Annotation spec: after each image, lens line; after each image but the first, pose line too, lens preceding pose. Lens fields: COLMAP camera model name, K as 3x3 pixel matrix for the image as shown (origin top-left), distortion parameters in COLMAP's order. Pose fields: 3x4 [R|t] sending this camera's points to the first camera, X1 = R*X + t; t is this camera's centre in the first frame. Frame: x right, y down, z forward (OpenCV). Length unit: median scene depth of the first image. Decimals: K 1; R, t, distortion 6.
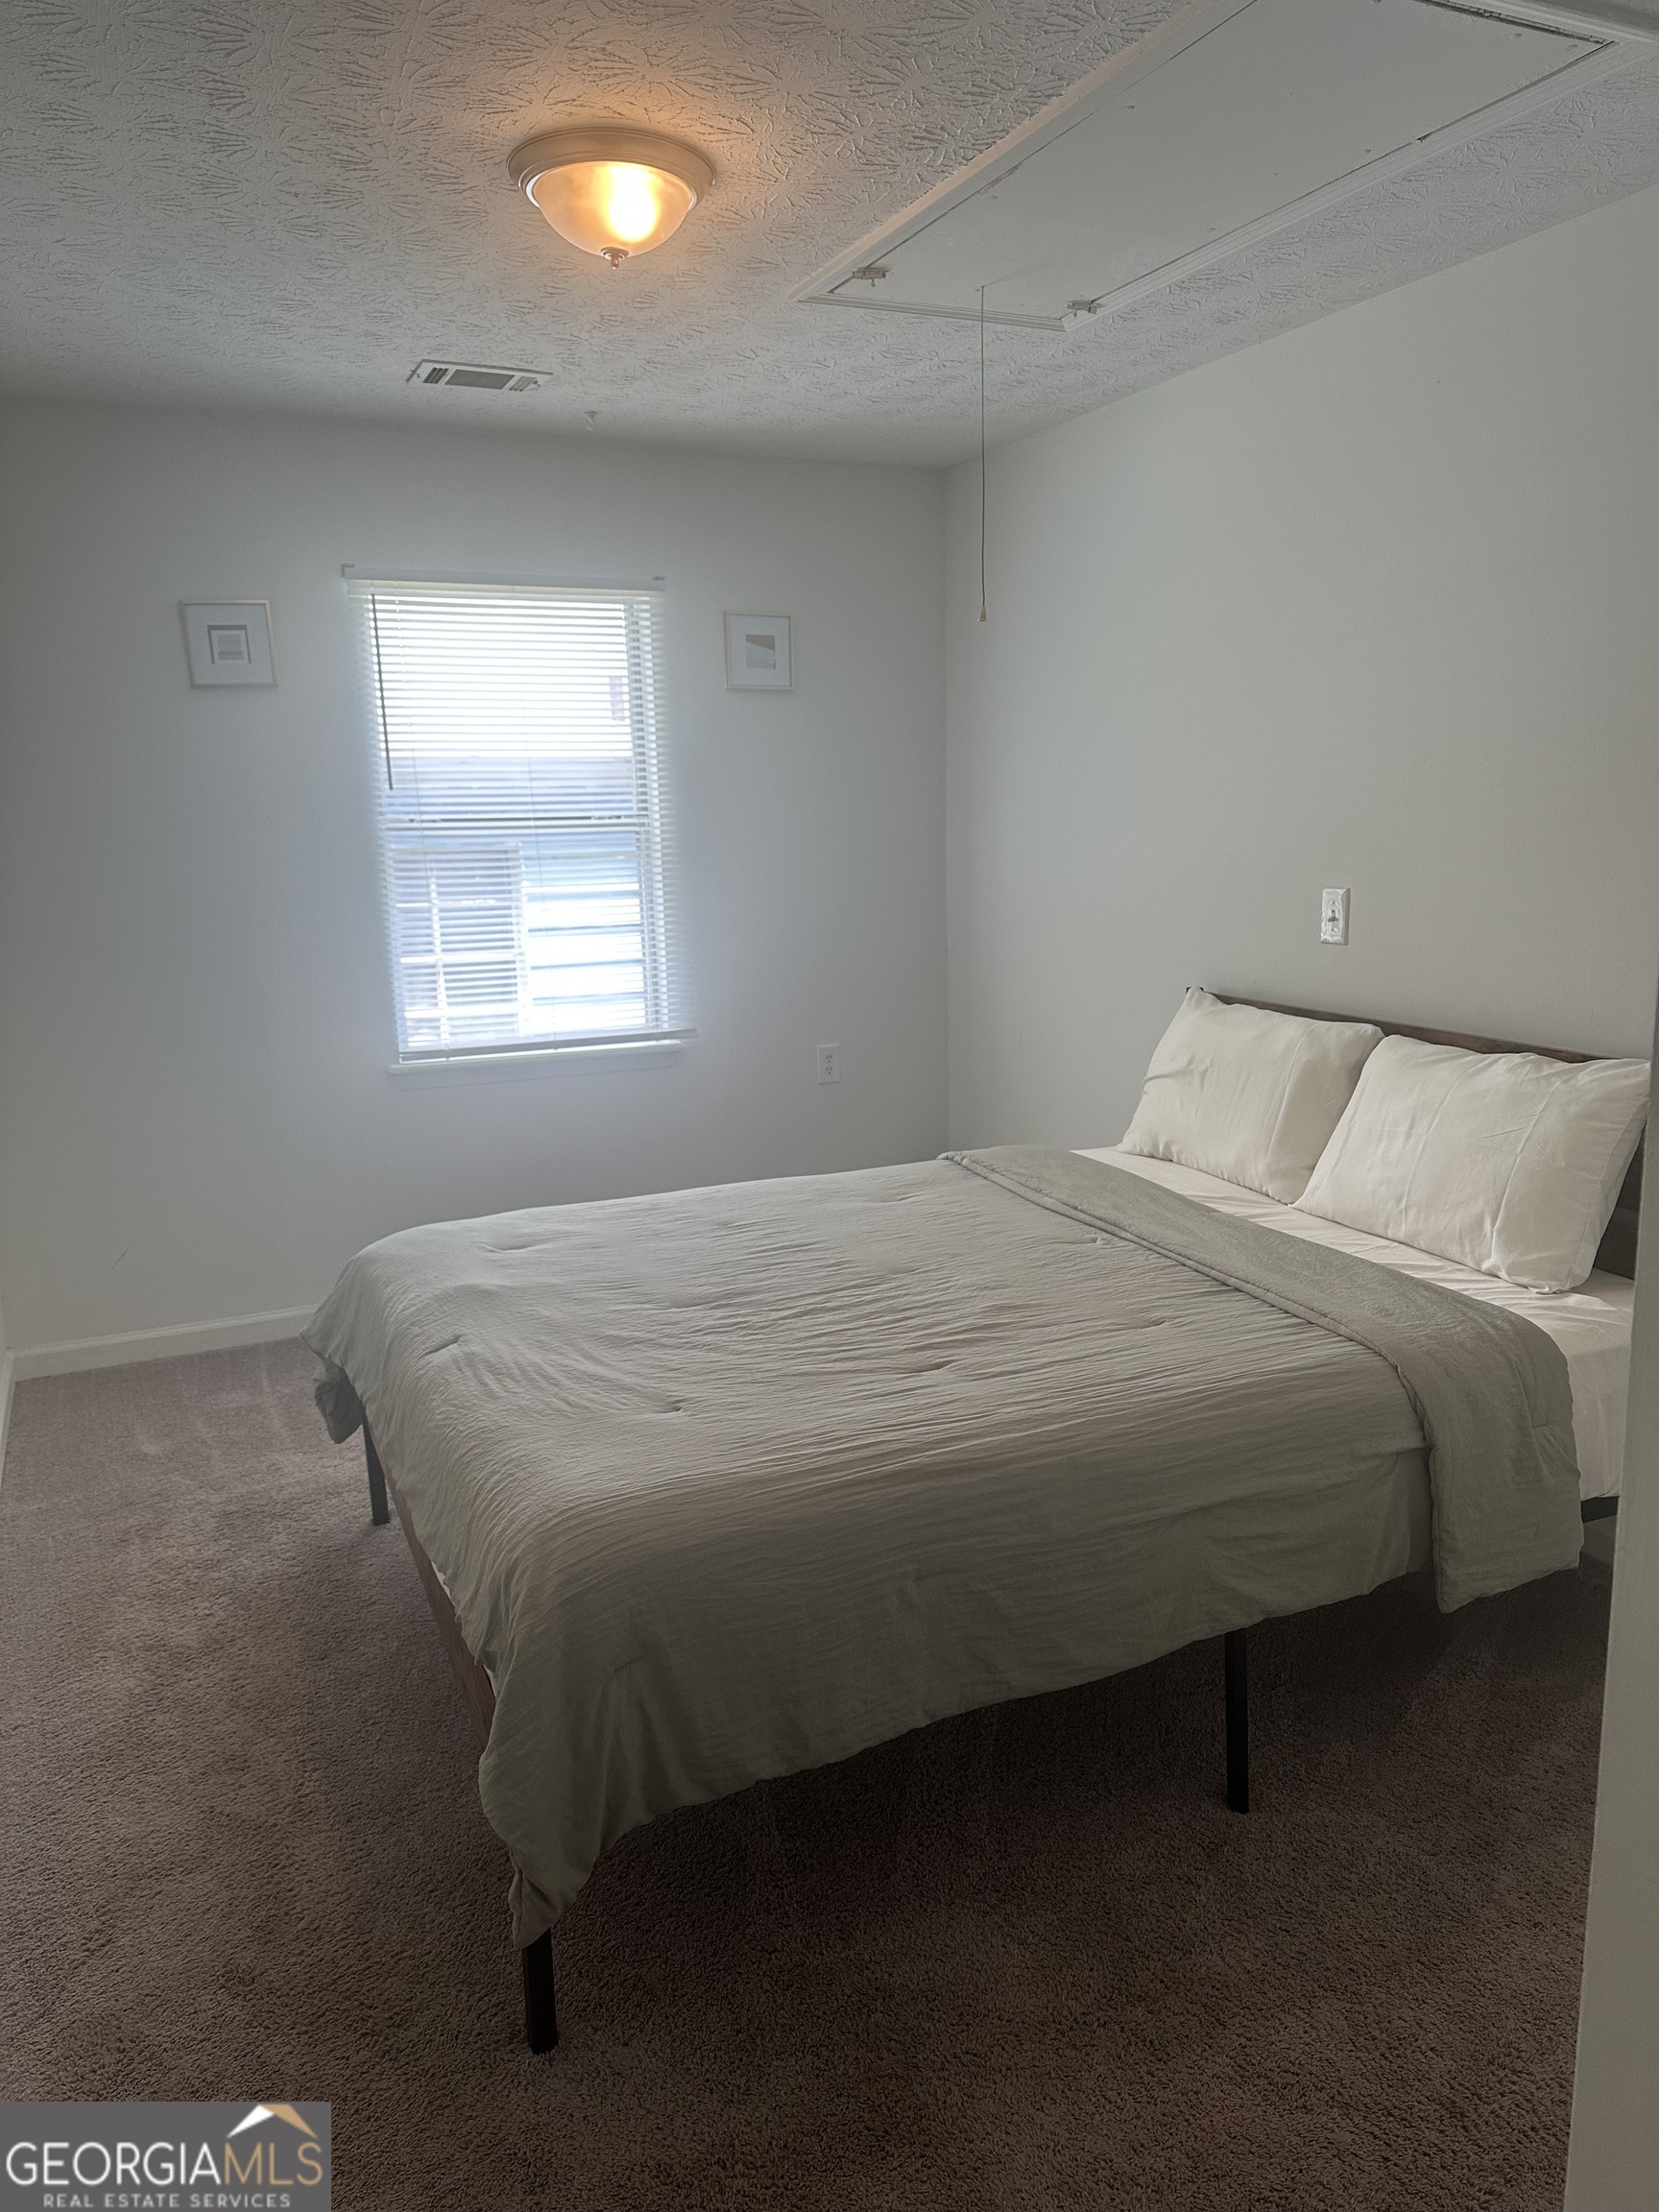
lens RADIAL K [[1553.5, 0, 829.5], [0, 1553.5, 1106.0], [0, 0, 1]] dist [0.155748, -0.193816]
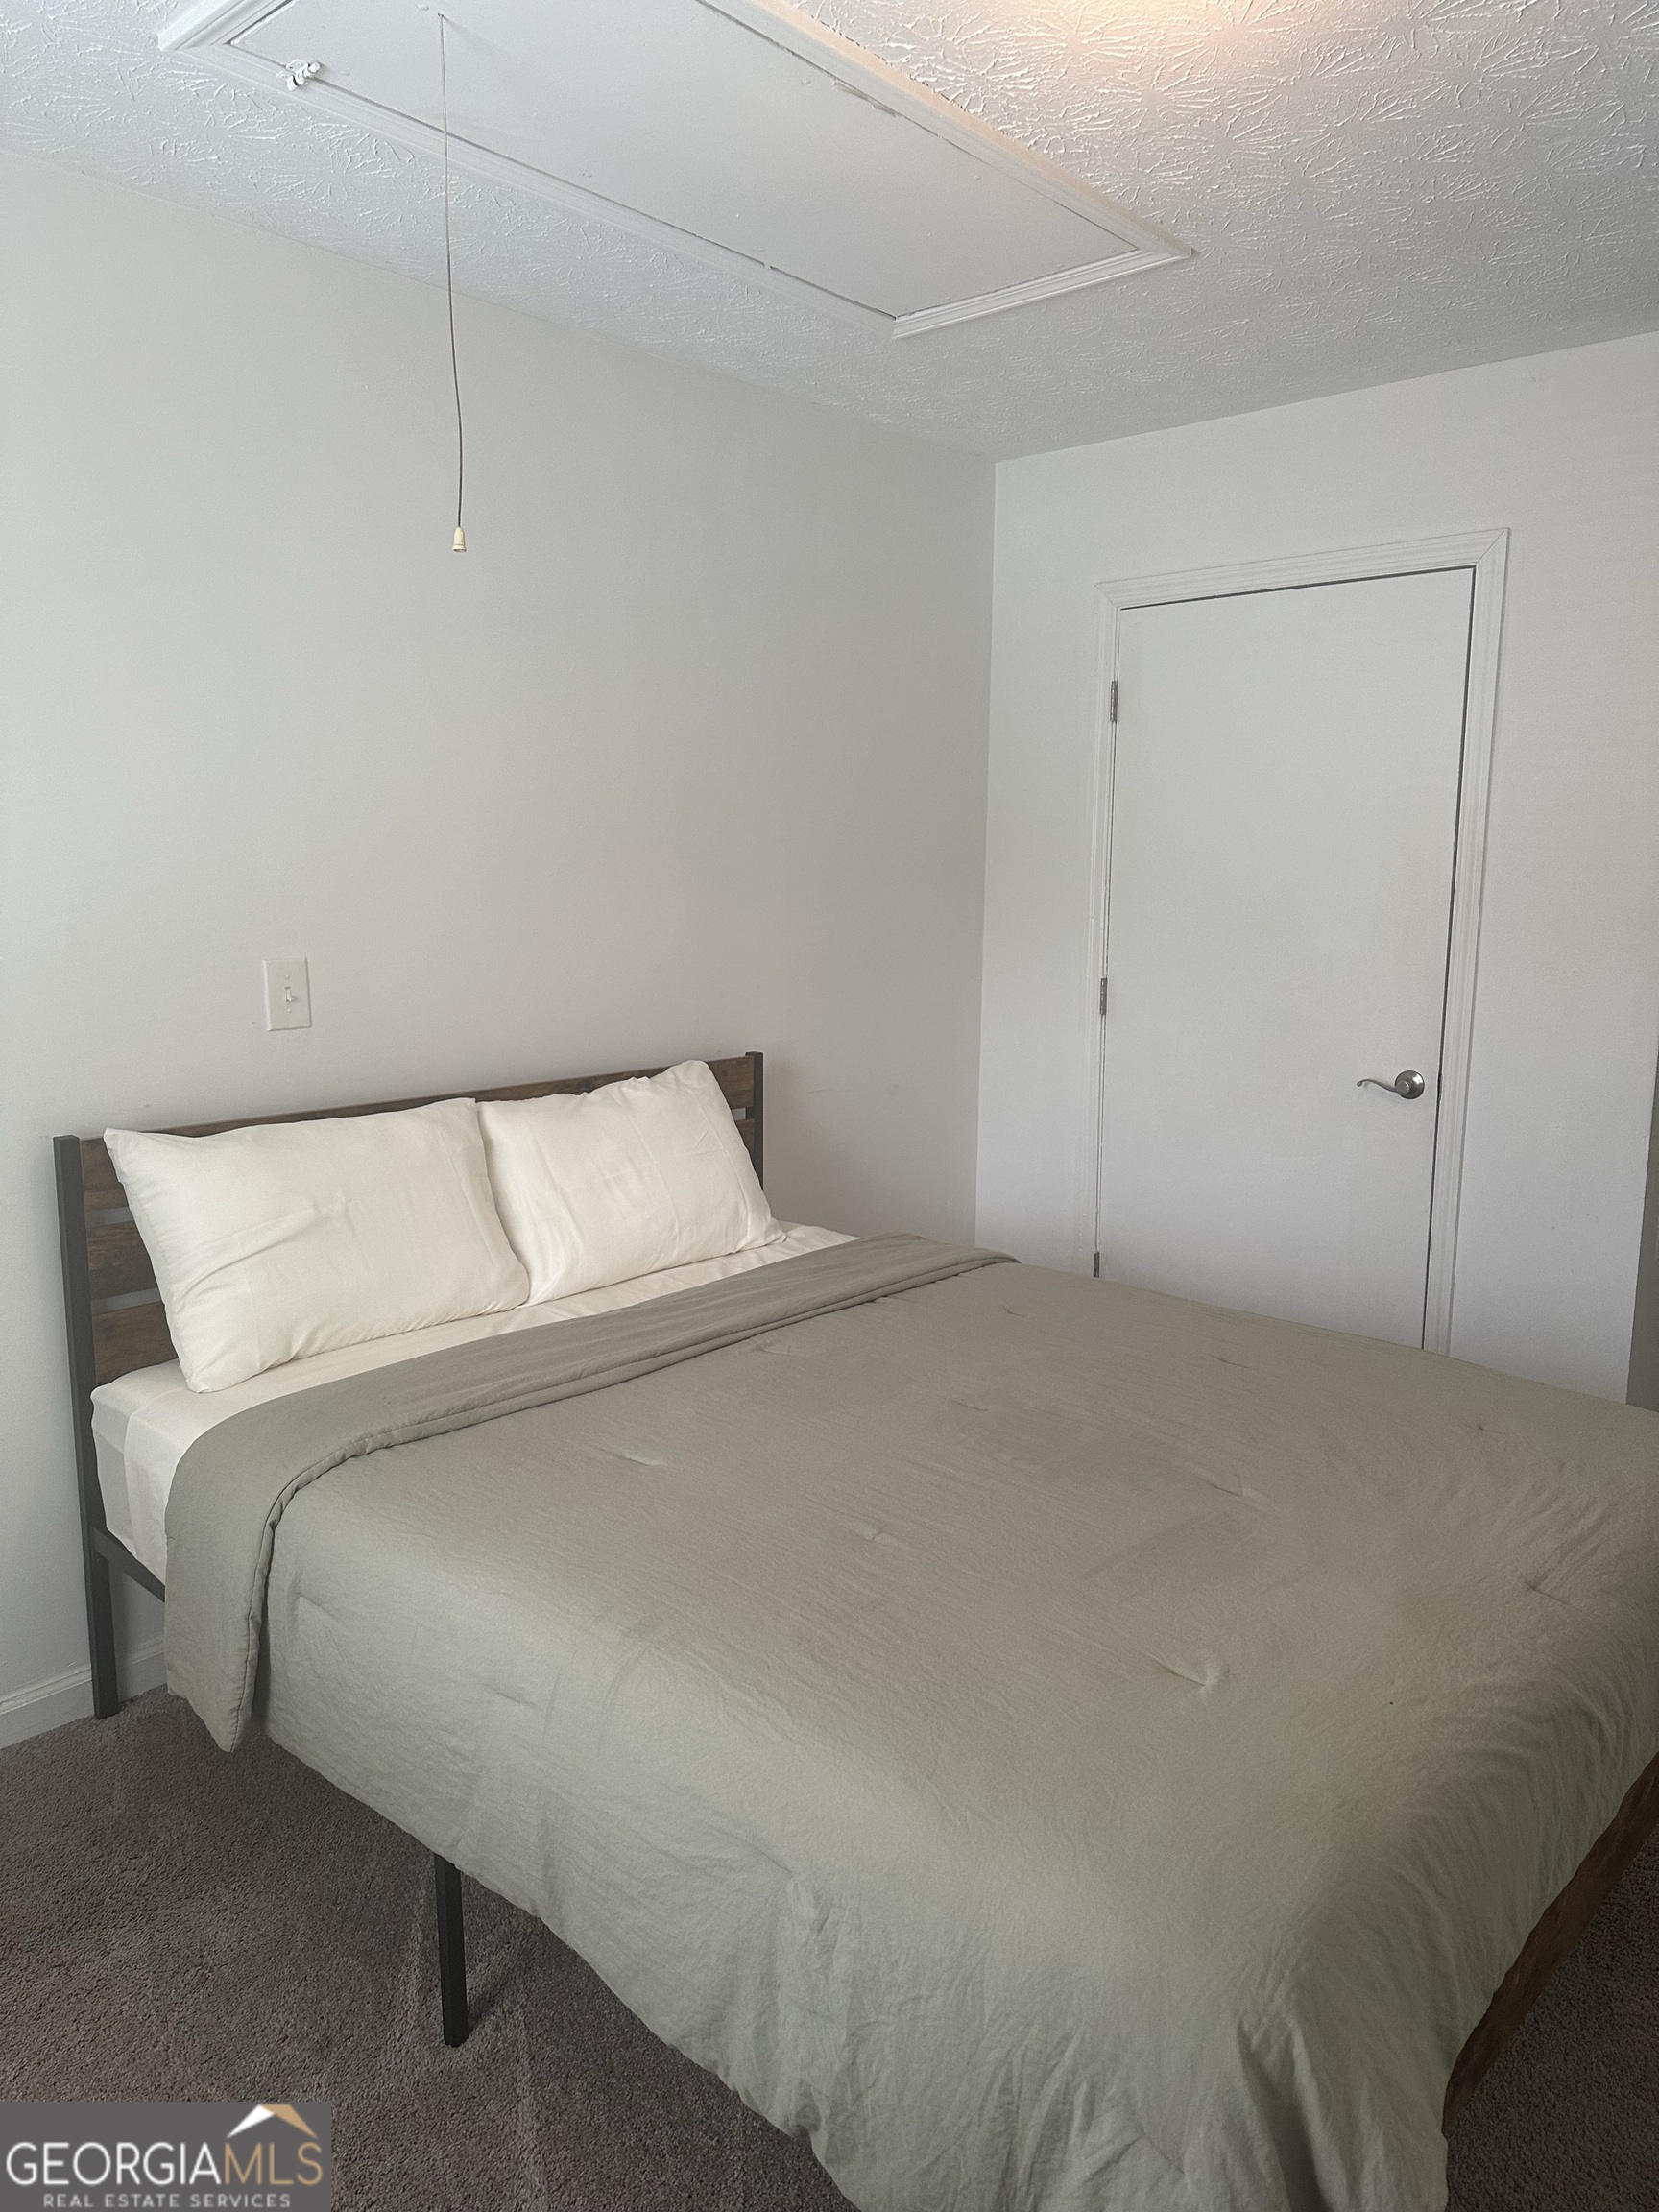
lens RADIAL K [[1553.5, 0, 829.5], [0, 1553.5, 1106.0], [0, 0, 1]] dist [0.155748, -0.193816]
pose [[-0.391143, -0.133792, 0.910553, -0.610539], [0.181858, 0.958633, 0.218976, -0.224507], [-0.902183, 0.251243, -0.350632, 1.231141]]
